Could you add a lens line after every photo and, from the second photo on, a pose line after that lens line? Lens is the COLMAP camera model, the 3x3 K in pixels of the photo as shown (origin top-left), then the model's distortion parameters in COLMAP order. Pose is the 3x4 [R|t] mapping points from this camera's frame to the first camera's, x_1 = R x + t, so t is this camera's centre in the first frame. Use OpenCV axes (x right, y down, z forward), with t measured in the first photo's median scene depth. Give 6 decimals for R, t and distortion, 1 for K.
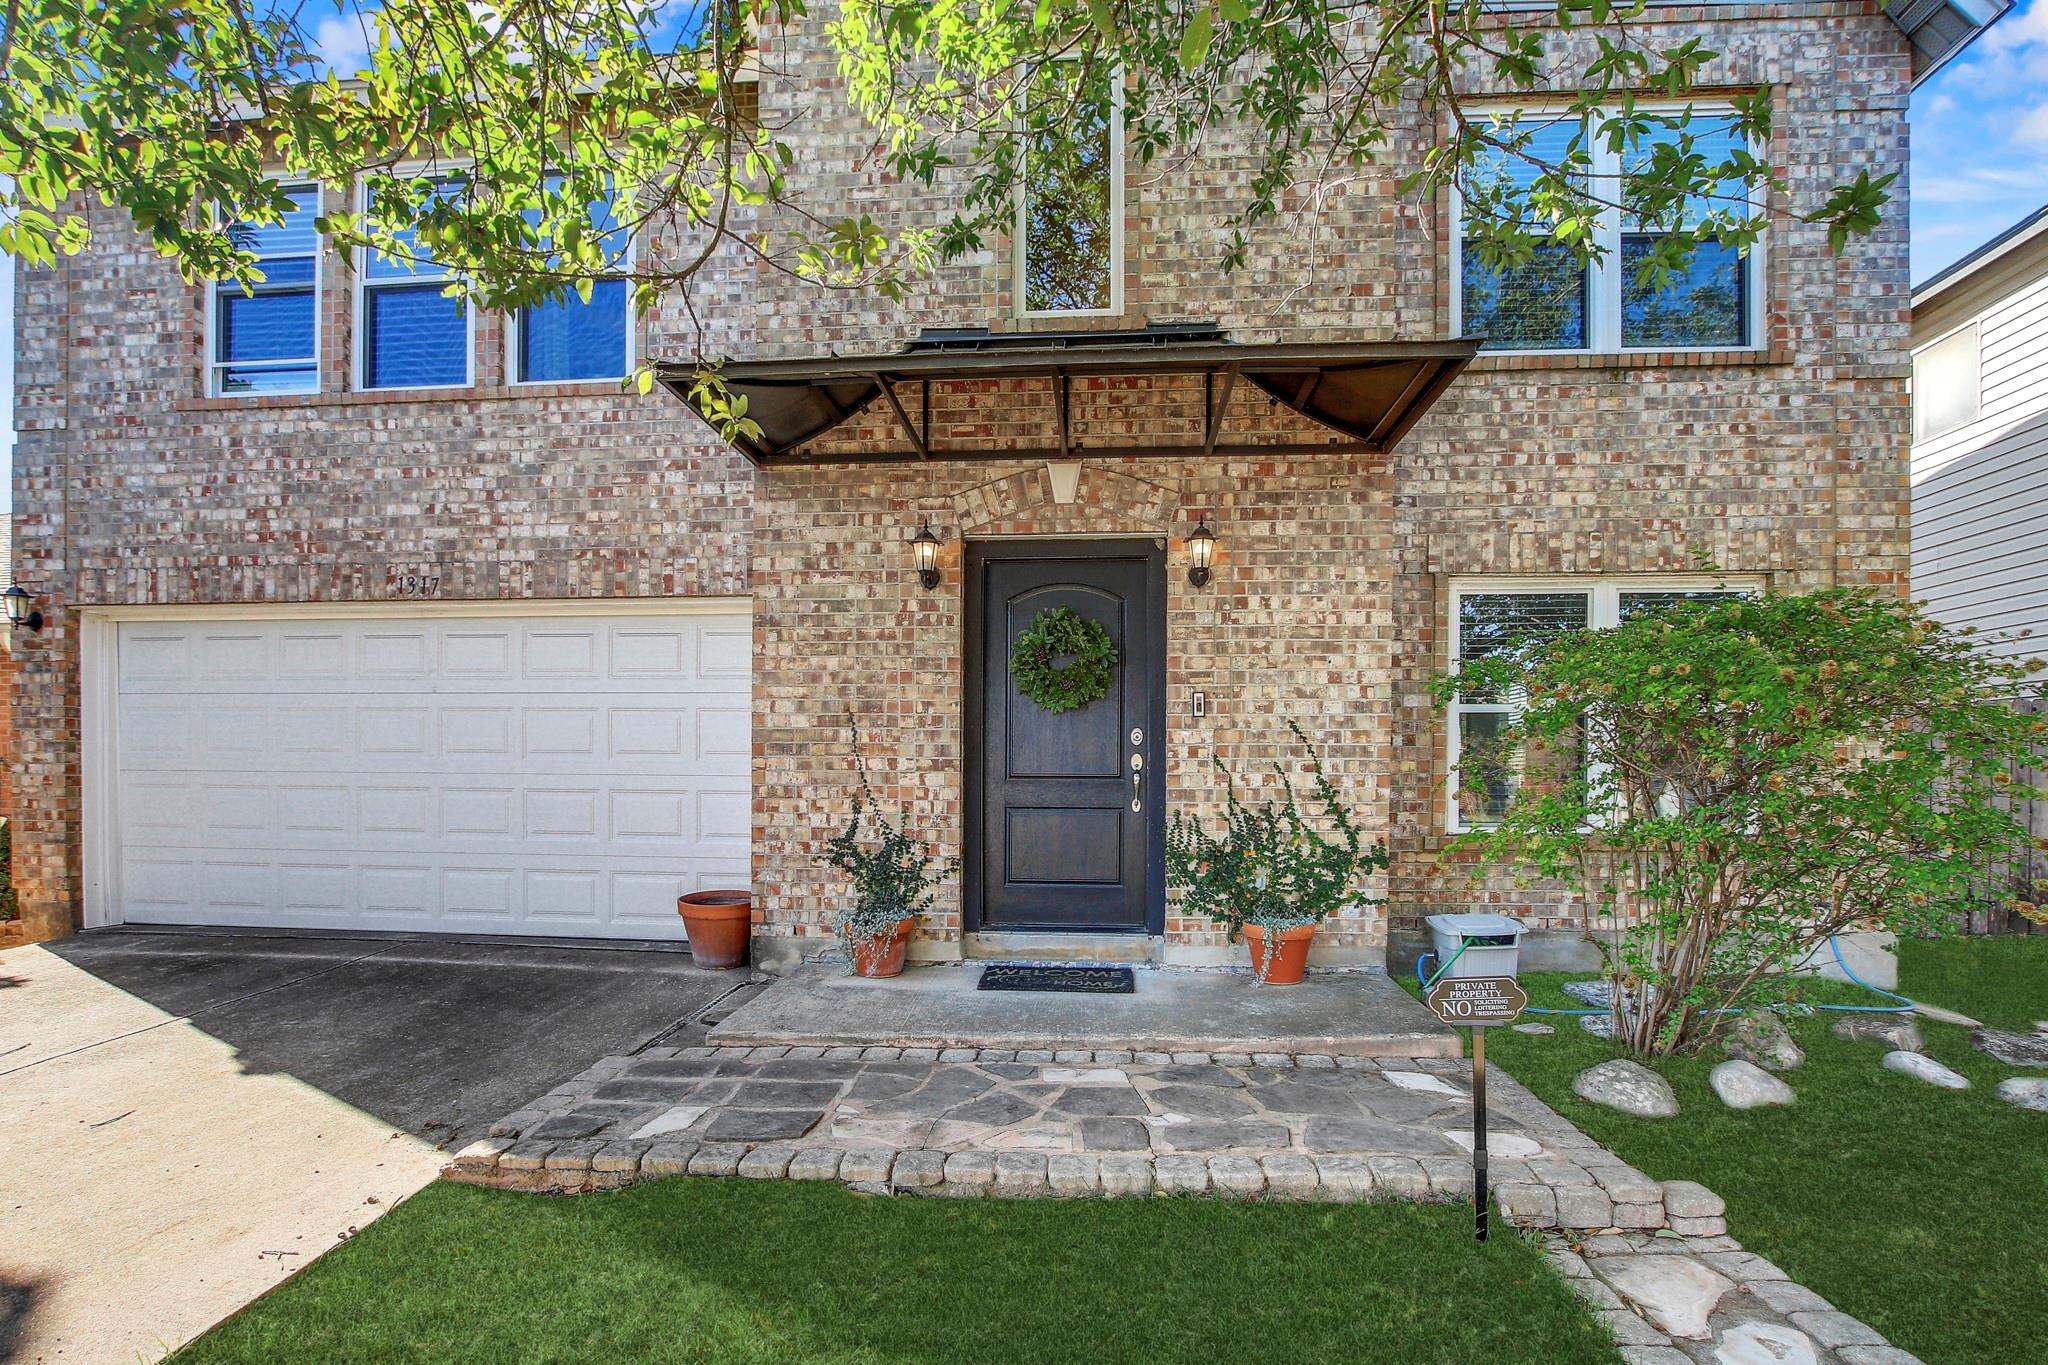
lens RADIAL K [[944.9, 0, 1036.8], [0, 944.9, 781.0], [0, 0, 1]] dist [-0.034829, 0.004158]
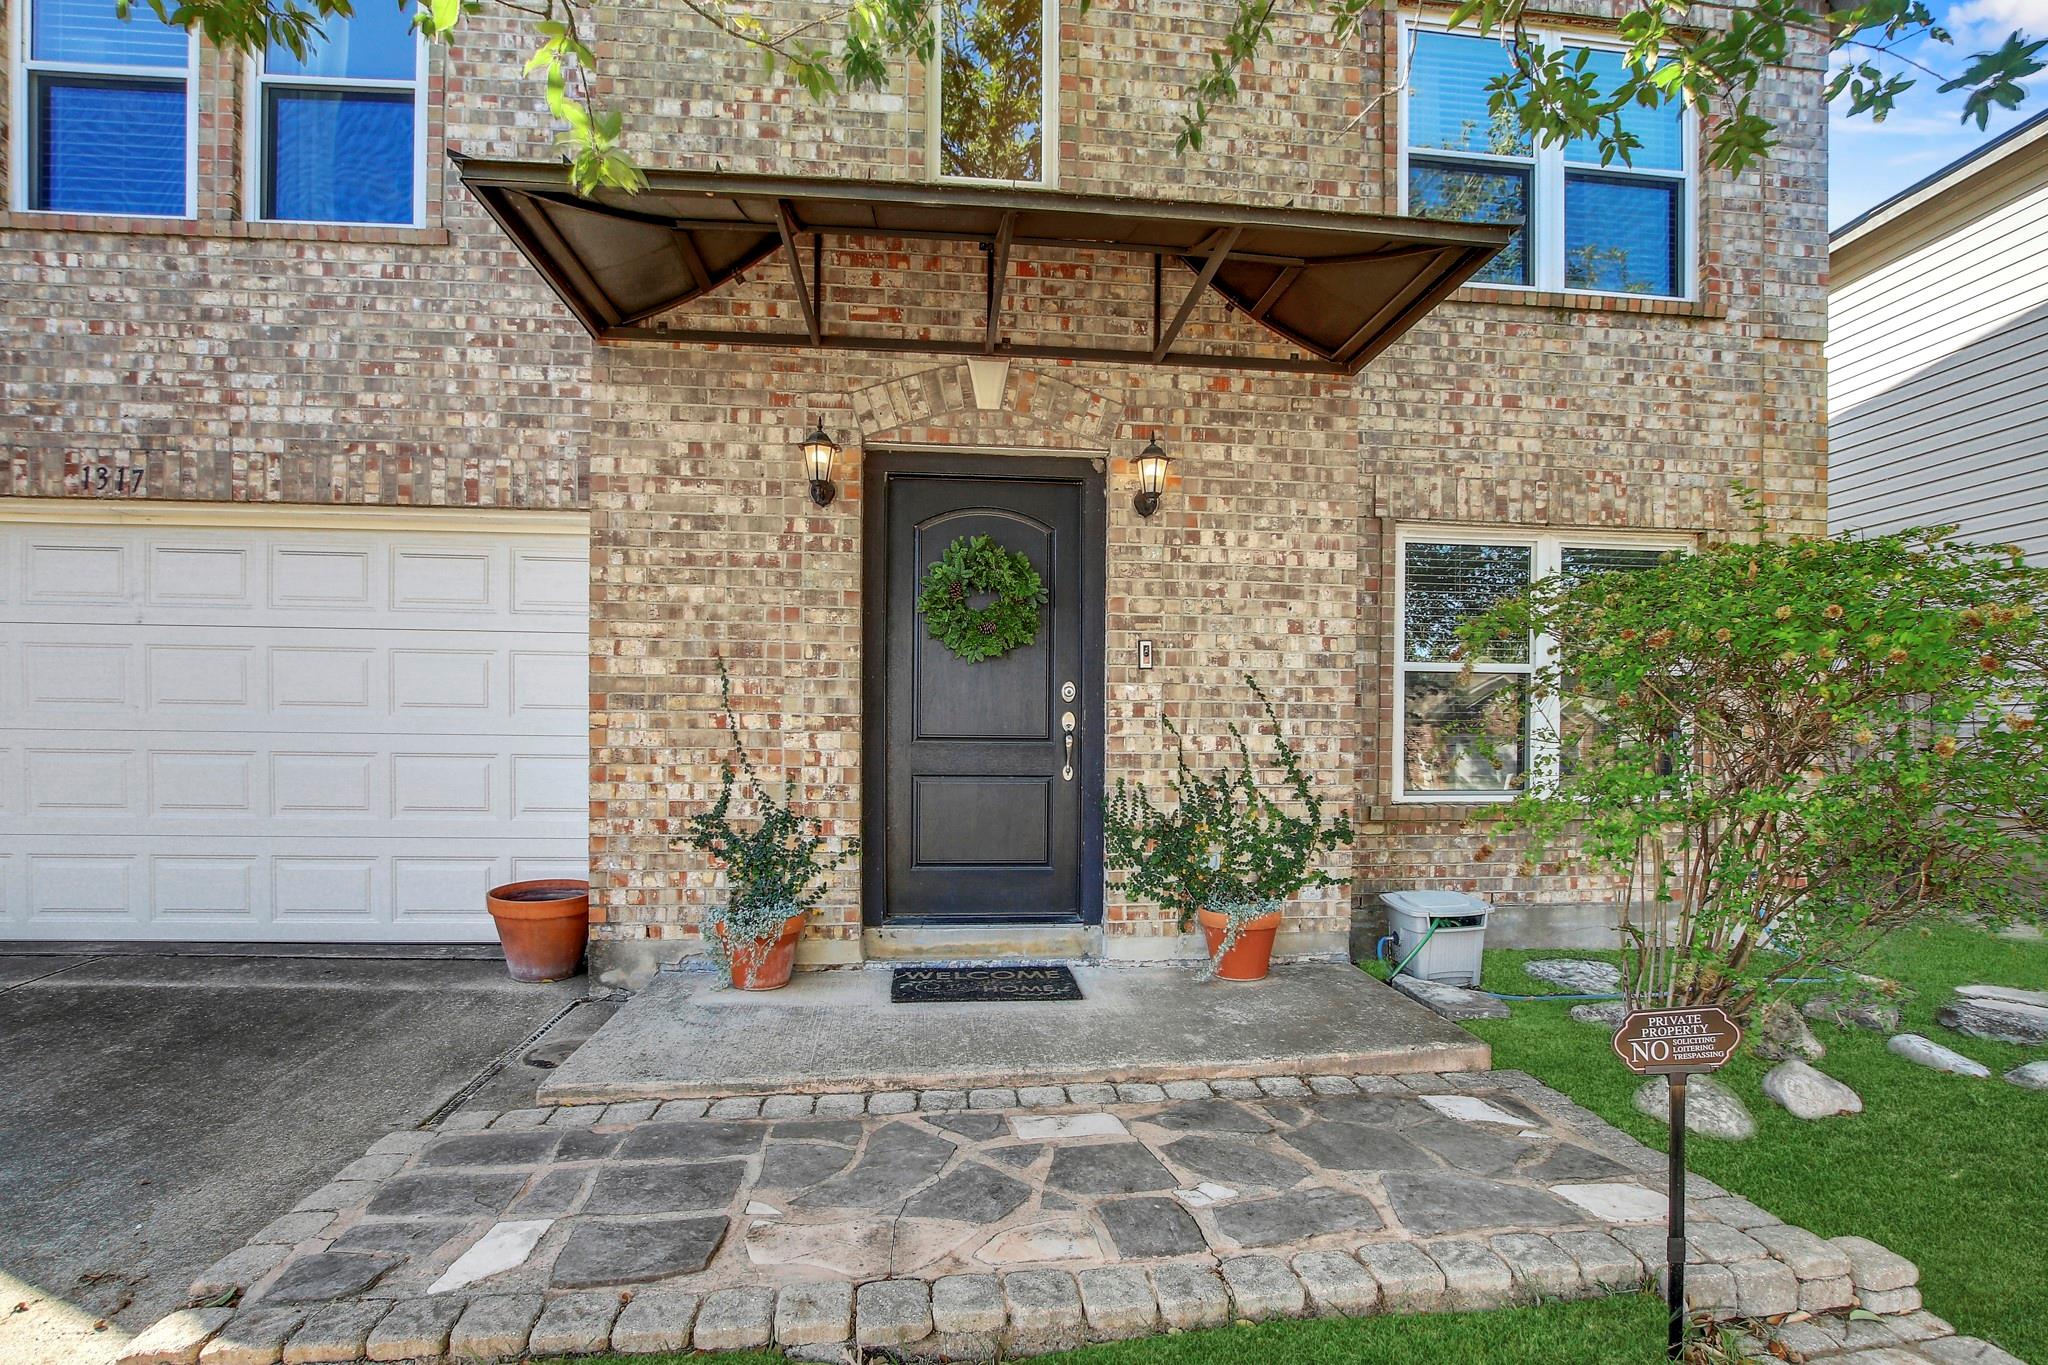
lens RADIAL K [[944.9, 0, 1030.2], [0, 944.9, 757.9], [0, 0, 1]] dist [-0.034829, 0.004158]
pose [[0.984989, 0.001153, 0.172612, -0.076827], [-0.003592, 0.999898, 0.013821, 0.000873], [-0.172579, -0.014234, 0.984893, 0.172160]]
